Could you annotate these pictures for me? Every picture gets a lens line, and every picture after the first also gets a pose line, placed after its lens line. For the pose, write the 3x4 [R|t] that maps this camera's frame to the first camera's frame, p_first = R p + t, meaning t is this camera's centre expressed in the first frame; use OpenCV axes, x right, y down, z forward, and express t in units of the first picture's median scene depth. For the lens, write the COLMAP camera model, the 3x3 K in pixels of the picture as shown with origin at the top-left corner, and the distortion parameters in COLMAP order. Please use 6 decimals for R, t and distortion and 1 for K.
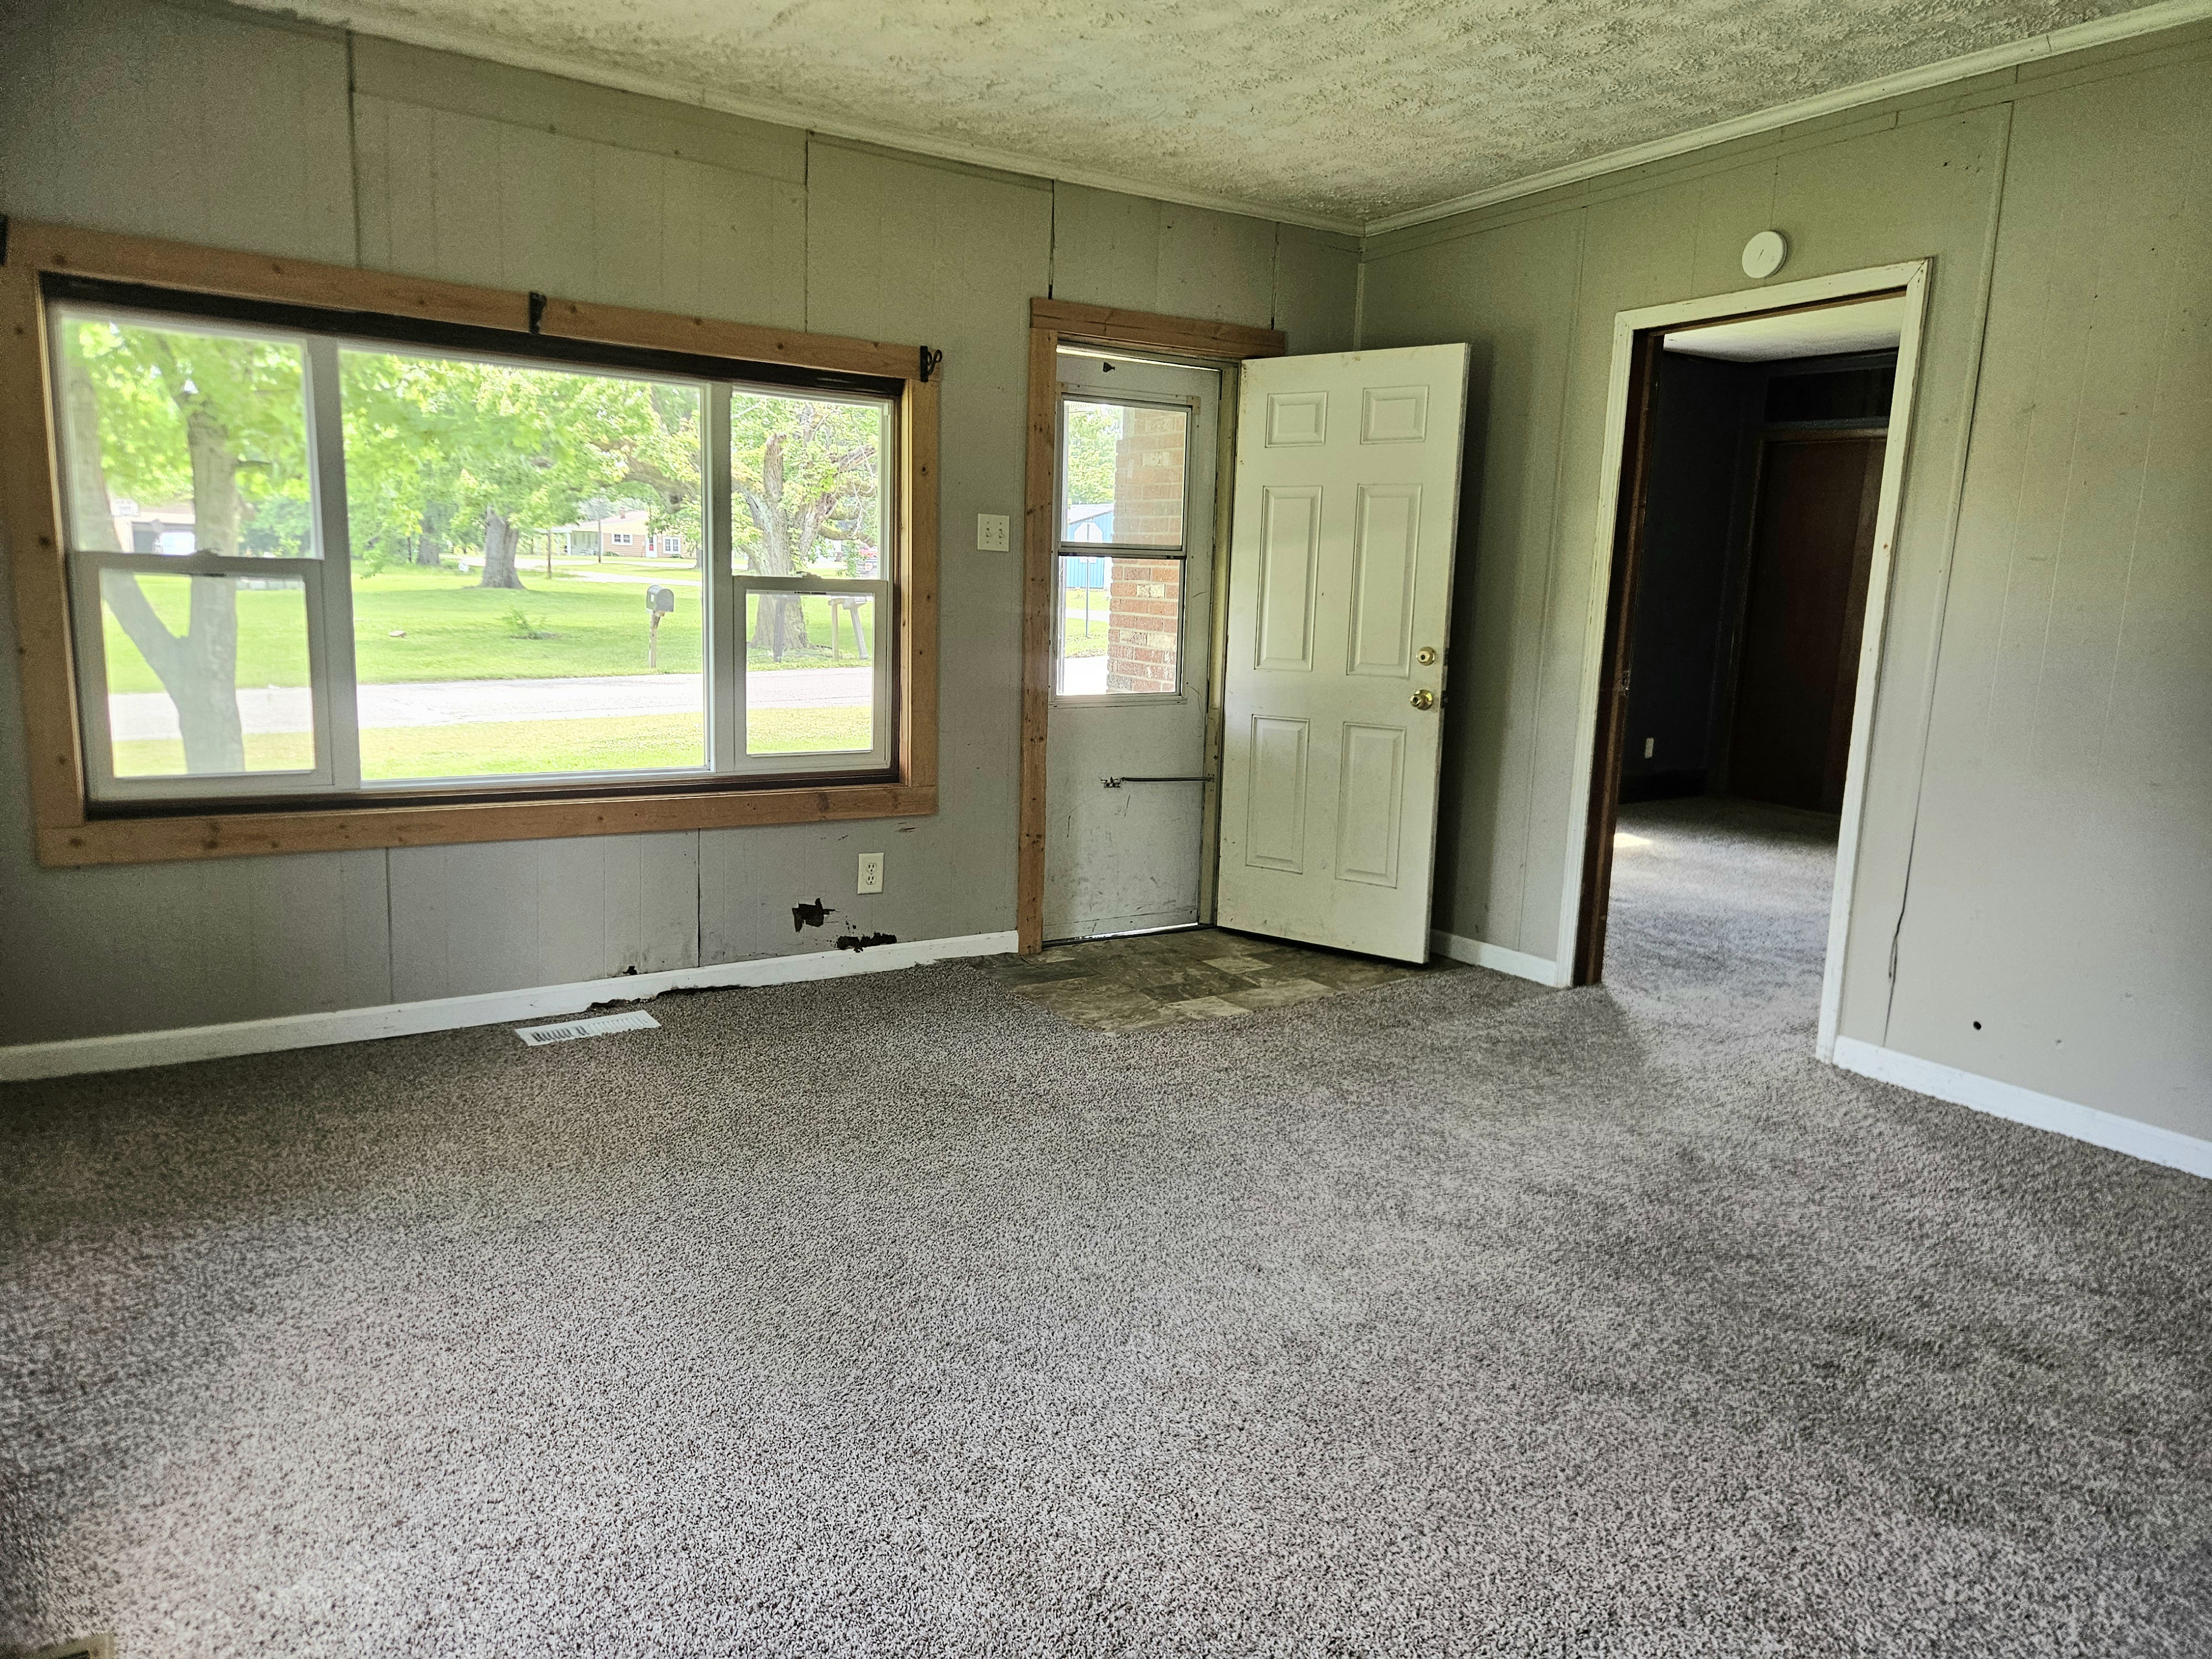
lens RADIAL K [[1474.4, 0, 1059.2], [0, 1474.4, 848.3], [0, 0, 1]] dist [0.038065, -0.004268]
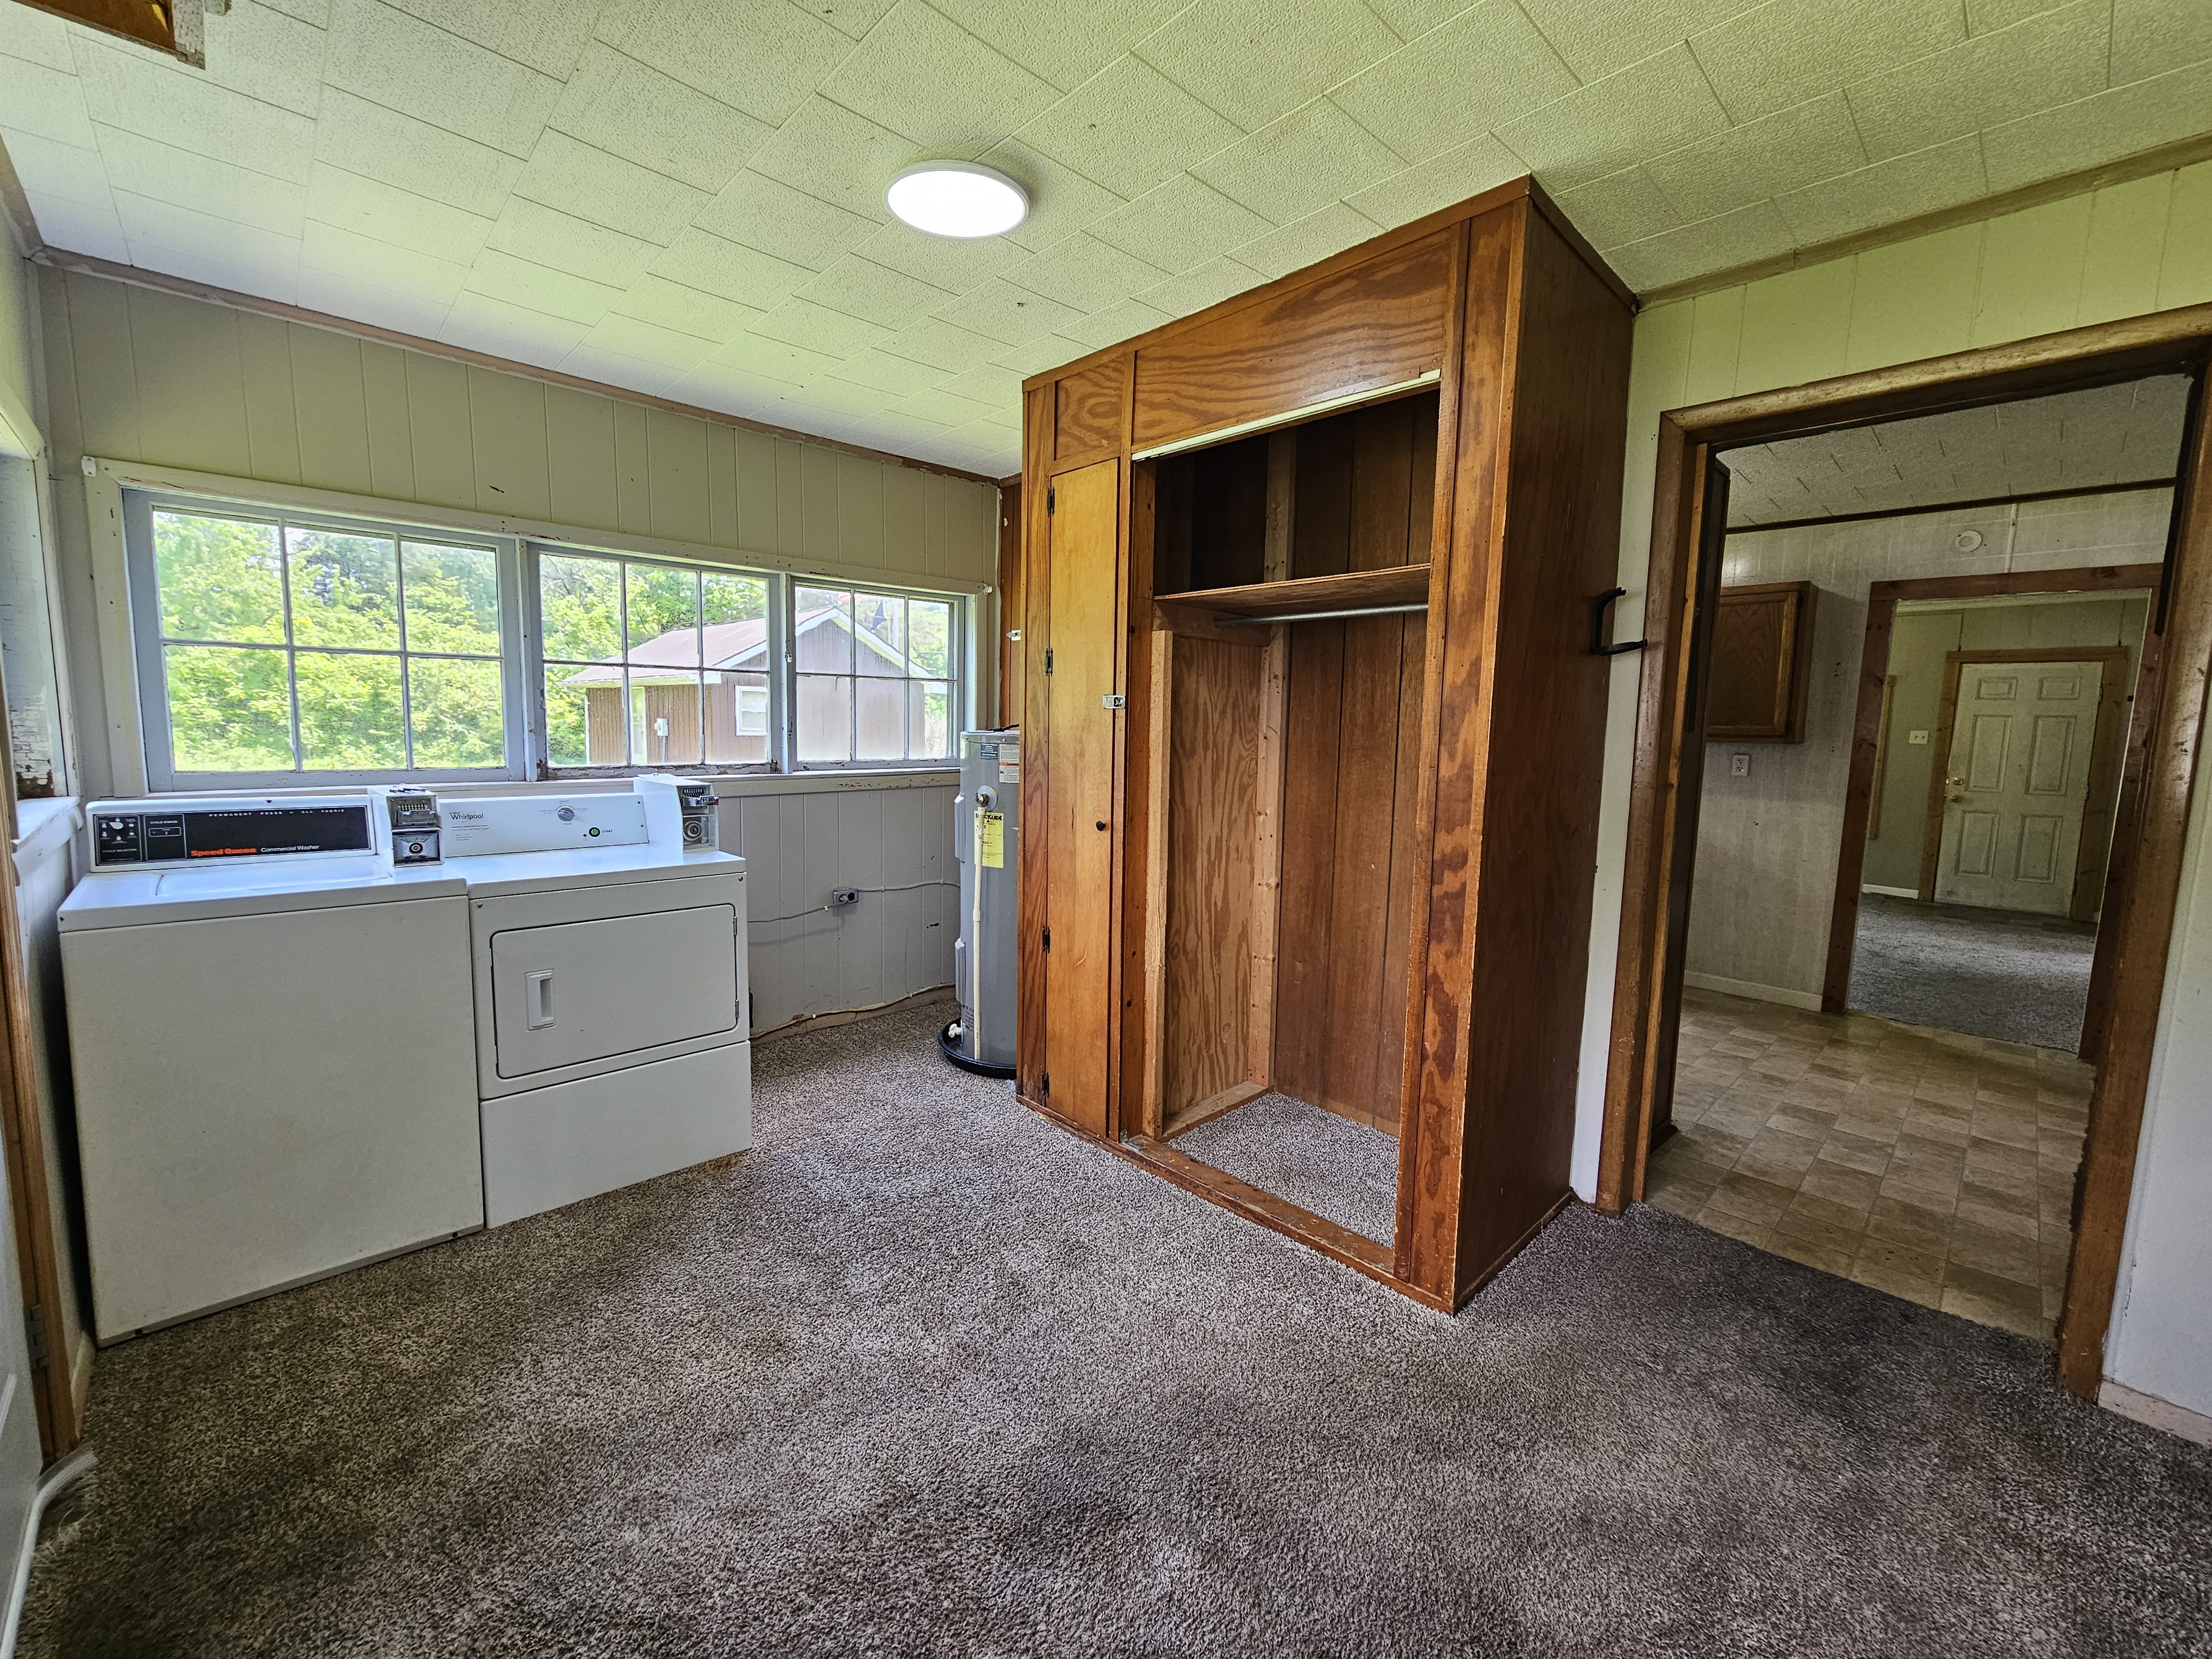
lens RADIAL K [[904.8, 0, 1100.6], [0, 904.8, 826.0], [0, 0, 1]] dist [-0.002131, 0.000016]
pose [[0.185028, 0.079580, -0.979506, 1.318522], [-0.199134, 0.979075, 0.041928, 0.173857], [0.962346, 0.187295, 0.197003, -0.735674]]
